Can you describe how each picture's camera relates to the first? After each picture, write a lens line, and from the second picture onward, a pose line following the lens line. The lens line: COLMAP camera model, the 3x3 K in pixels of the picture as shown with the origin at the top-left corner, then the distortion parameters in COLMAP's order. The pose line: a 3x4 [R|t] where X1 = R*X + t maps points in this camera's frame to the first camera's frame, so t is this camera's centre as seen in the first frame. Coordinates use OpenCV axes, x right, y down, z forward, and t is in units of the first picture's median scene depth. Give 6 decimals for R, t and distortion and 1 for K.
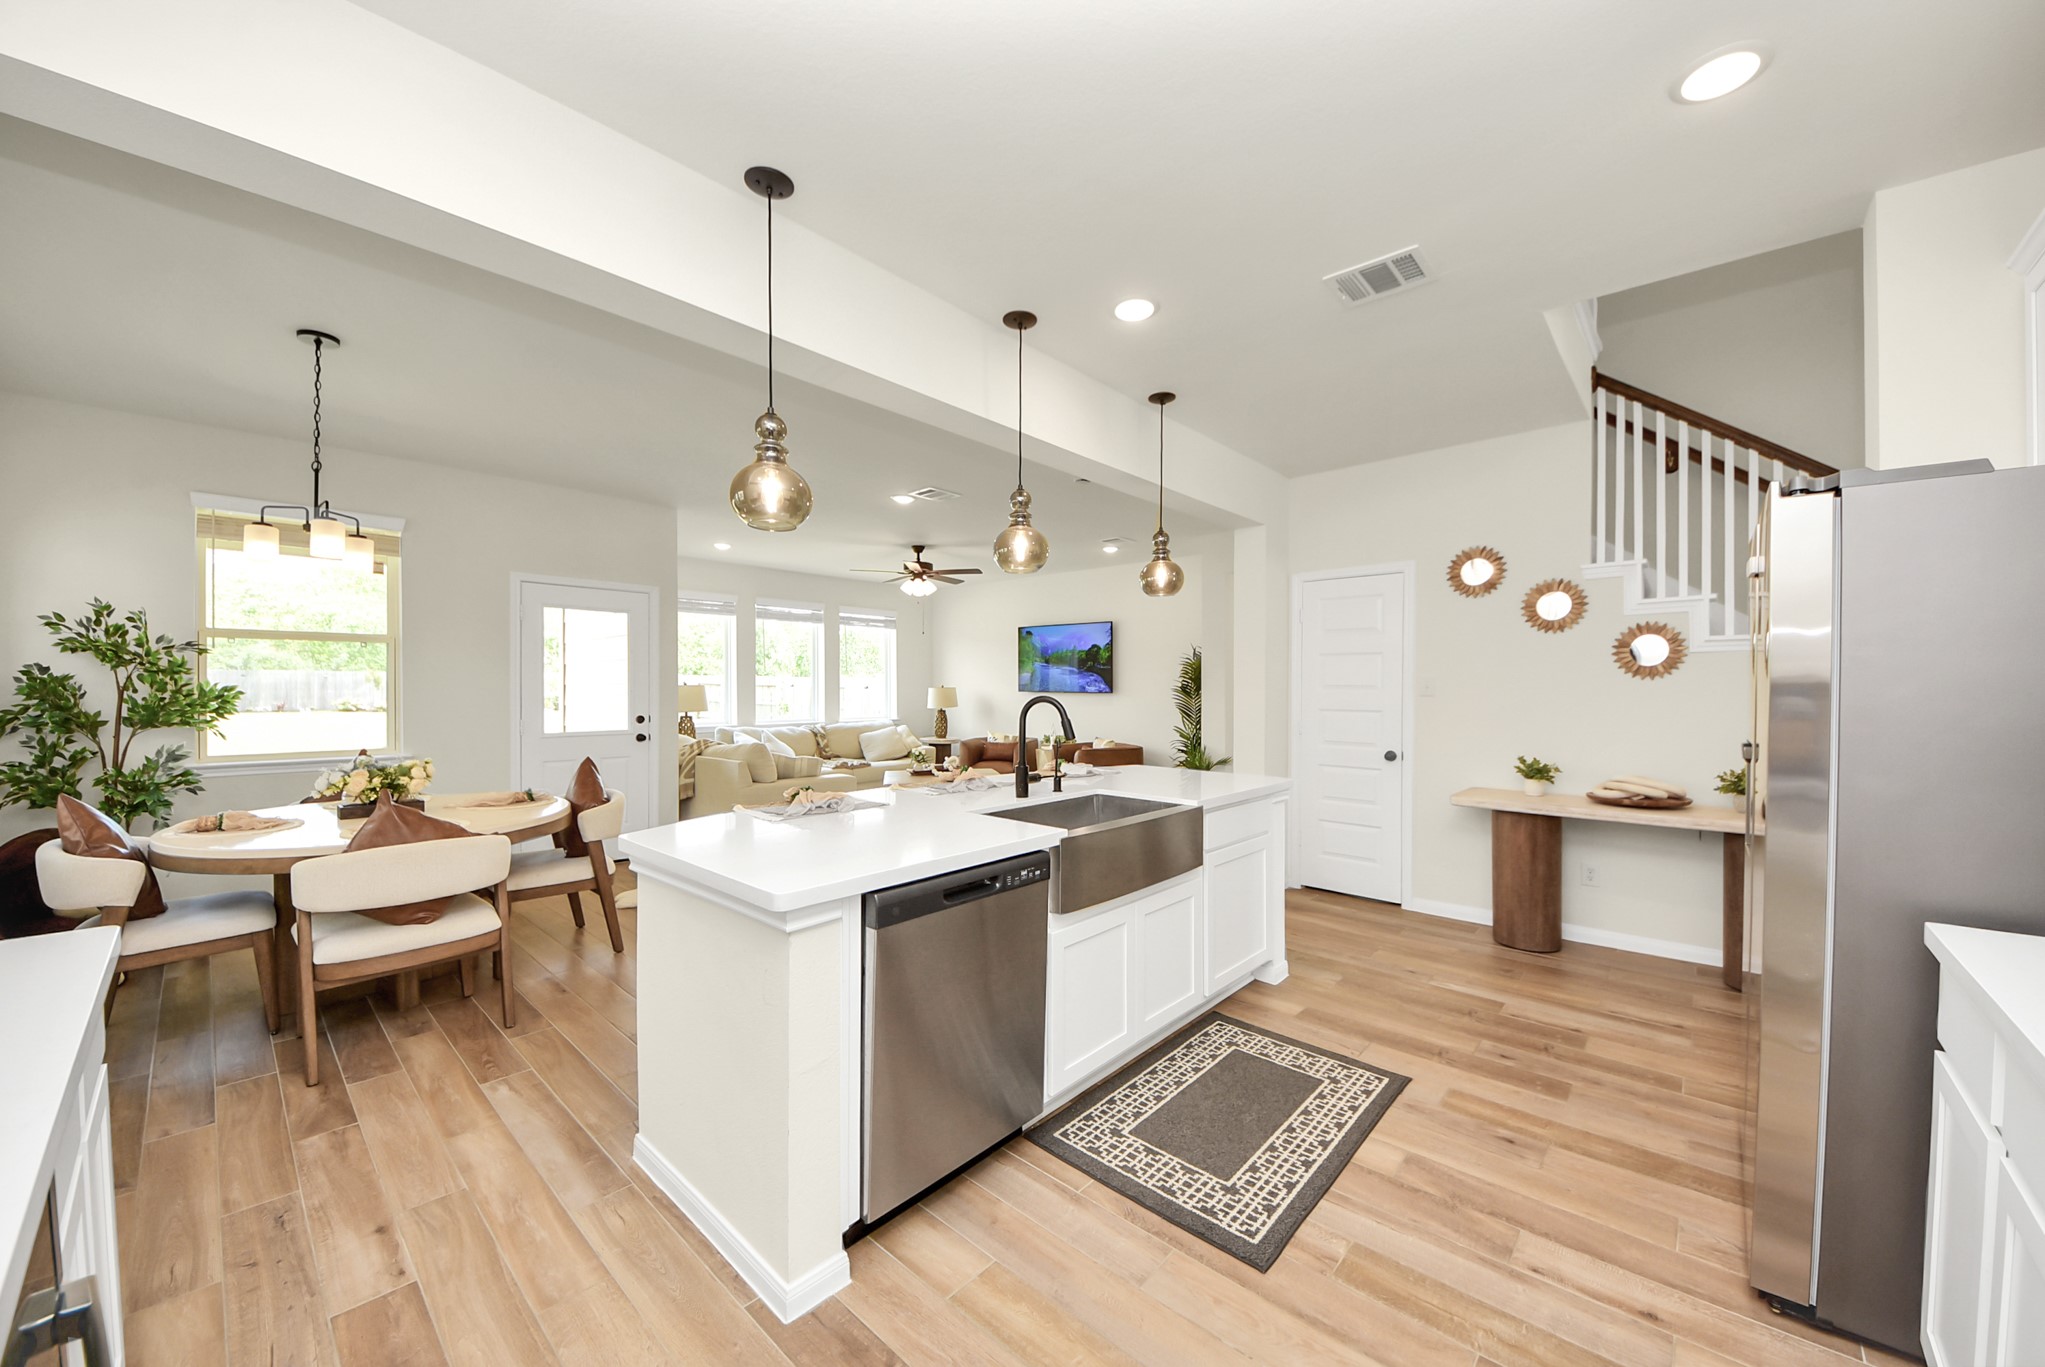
lens RADIAL K [[745.8, 0, 1065.1], [0, 745.8, 694.9], [0, 0, 1]] dist [0.001973, -0.006700]
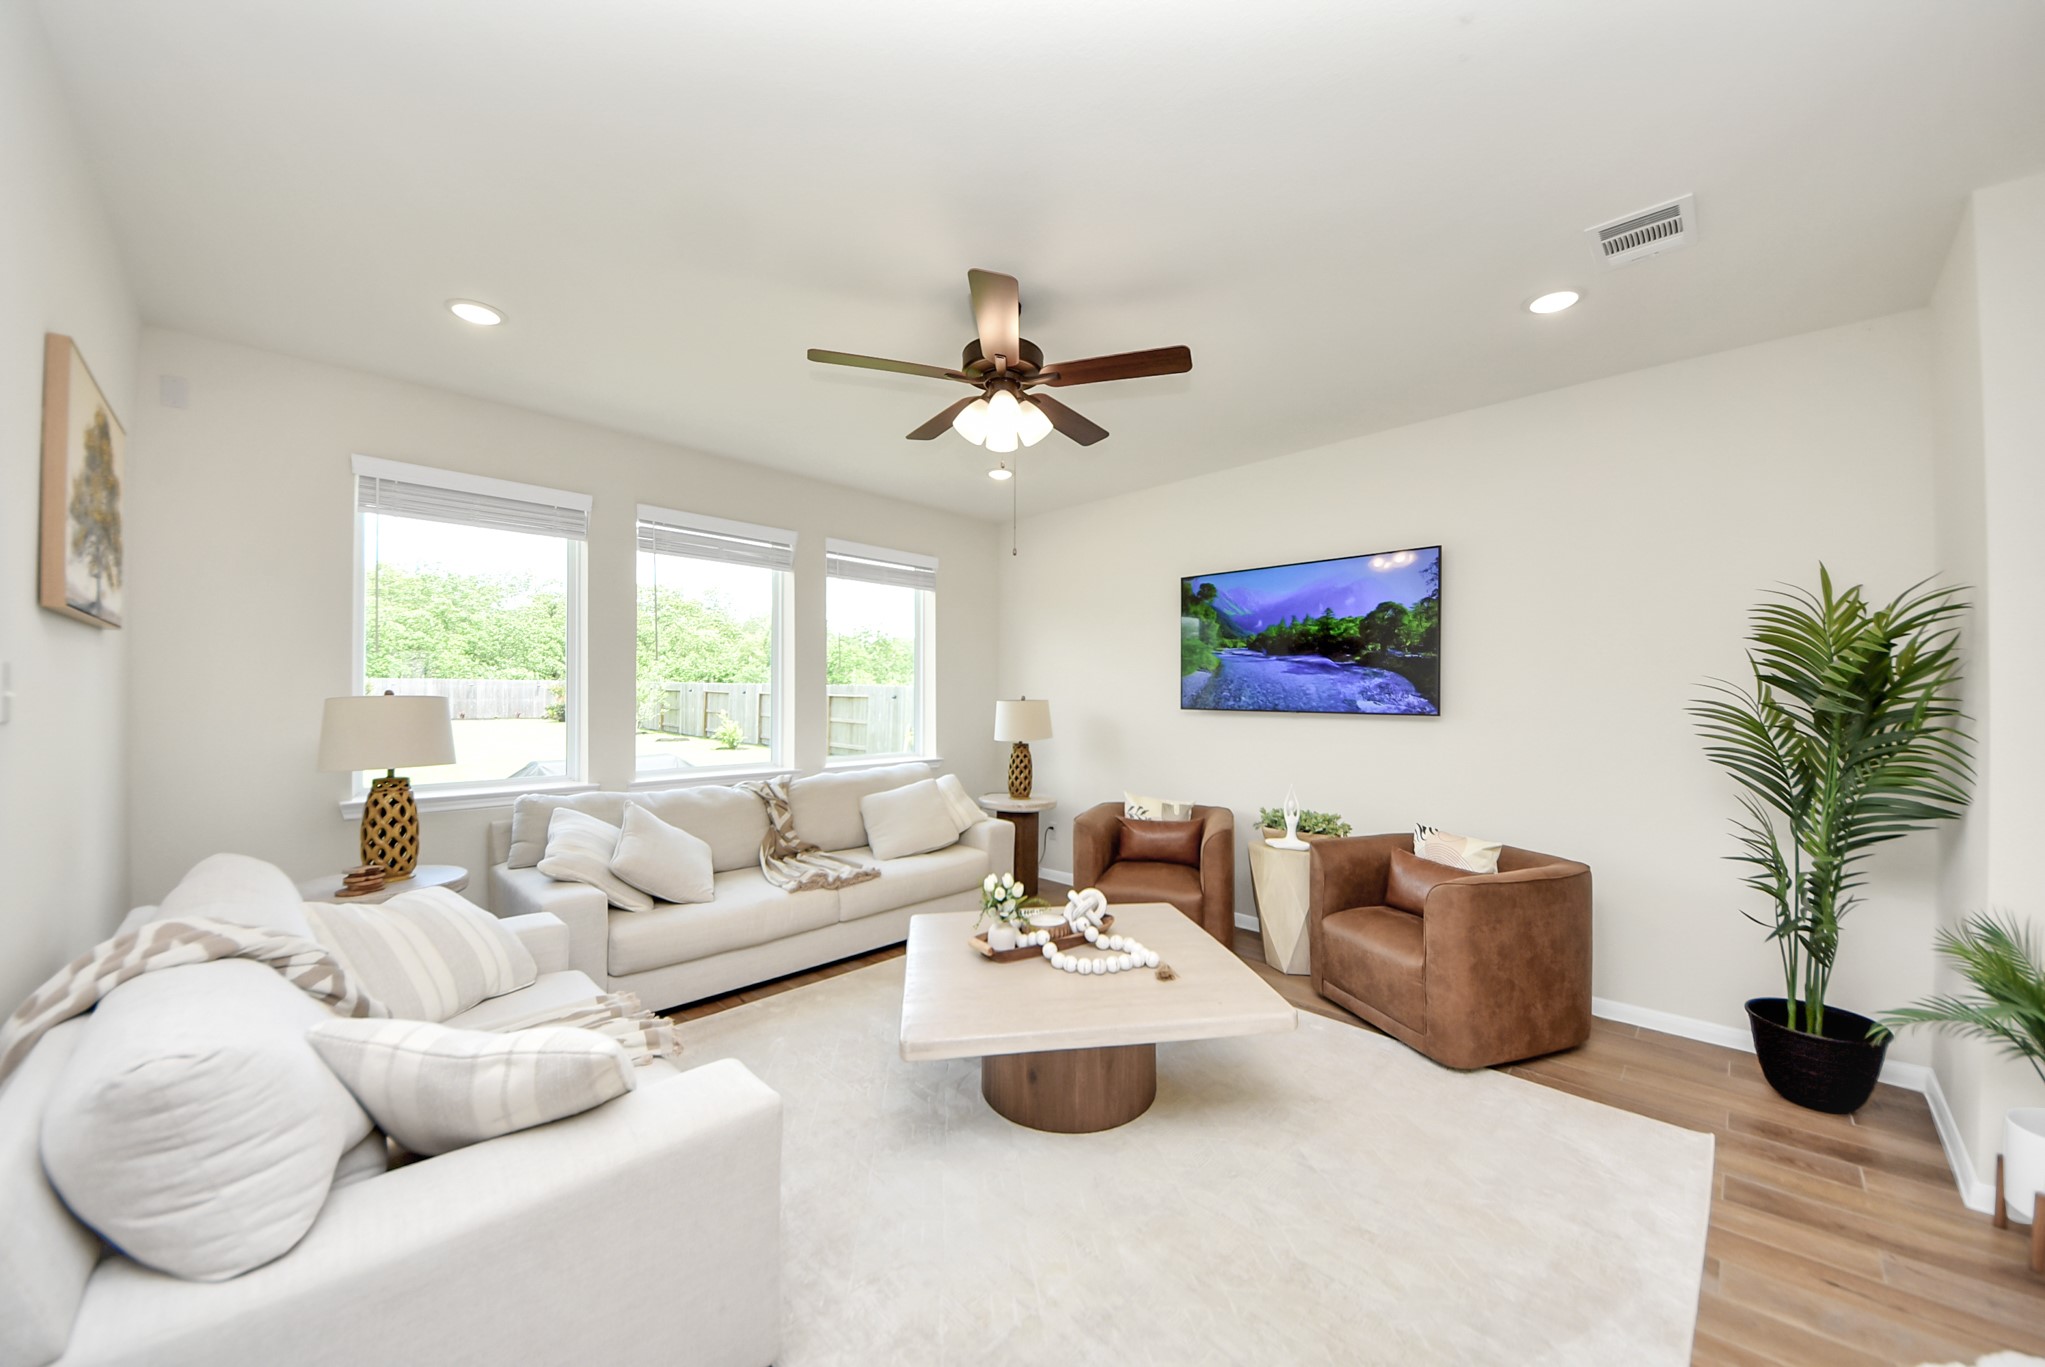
lens RADIAL K [[745.8, 0, 1018.1], [0, 745.8, 692.6], [0, 0, 1]] dist [0.001973, -0.006700]
pose [[0.994783, -0.001073, -0.102006, -0.271855], [-0.000105, 0.999933, -0.011547, -0.021833], [0.102011, 0.011497, 0.994717, 1.154356]]
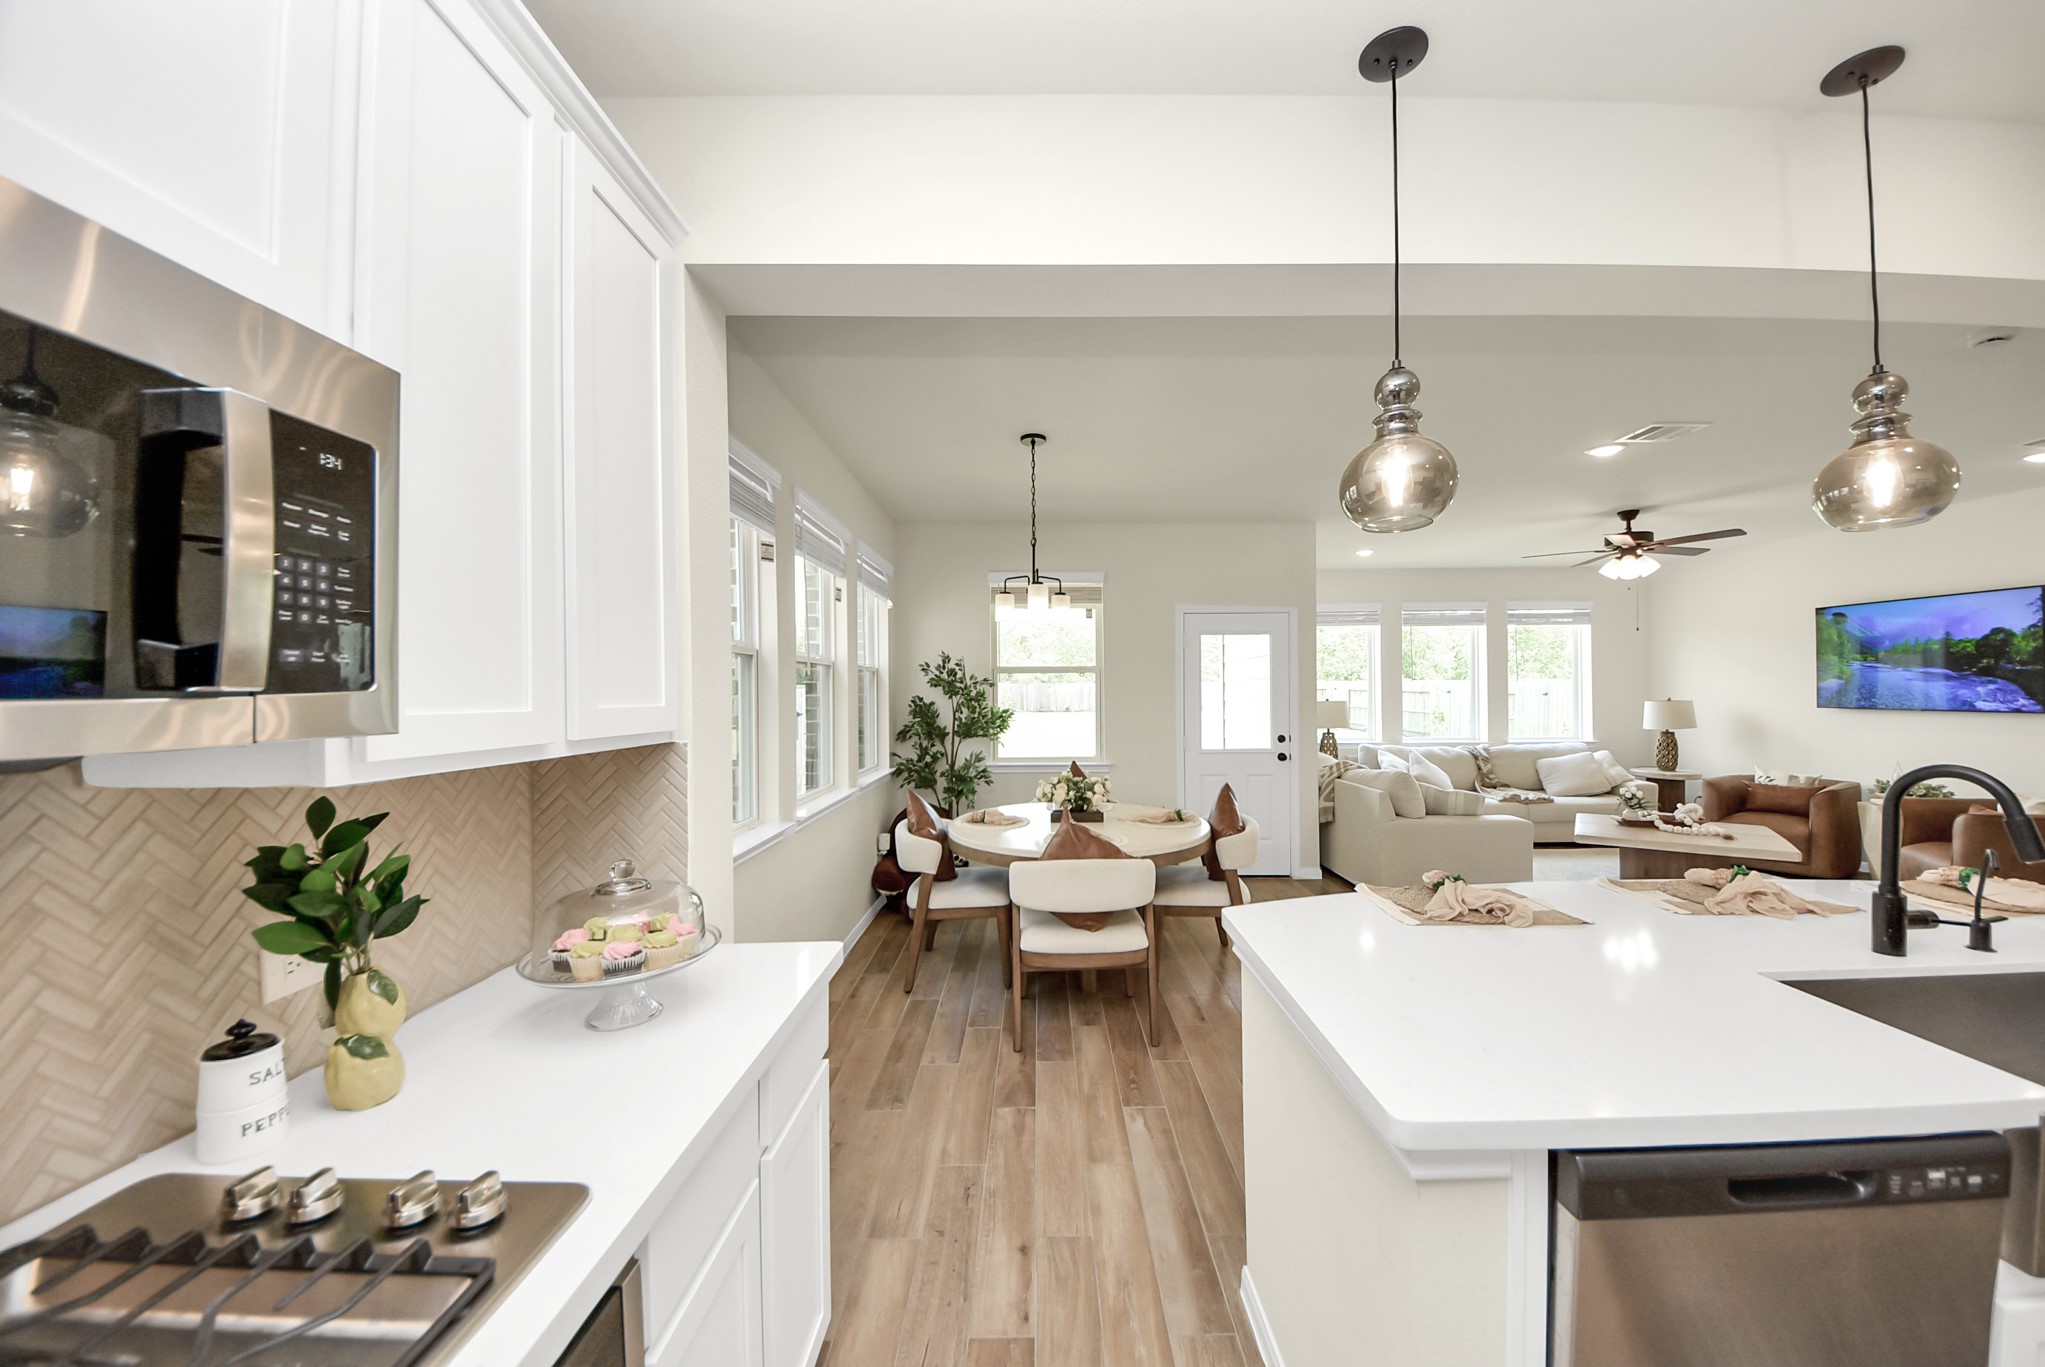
lens RADIAL K [[745.8, 0, 1041.2], [0, 745.8, 690.3], [0, 0, 1]] dist [0.001973, -0.006700]
pose [[0.657549, -0.011605, -0.753323, -0.044641], [0.004195, 0.999922, -0.011741, -0.033203], [0.753400, 0.004560, 0.657546, 0.150930]]
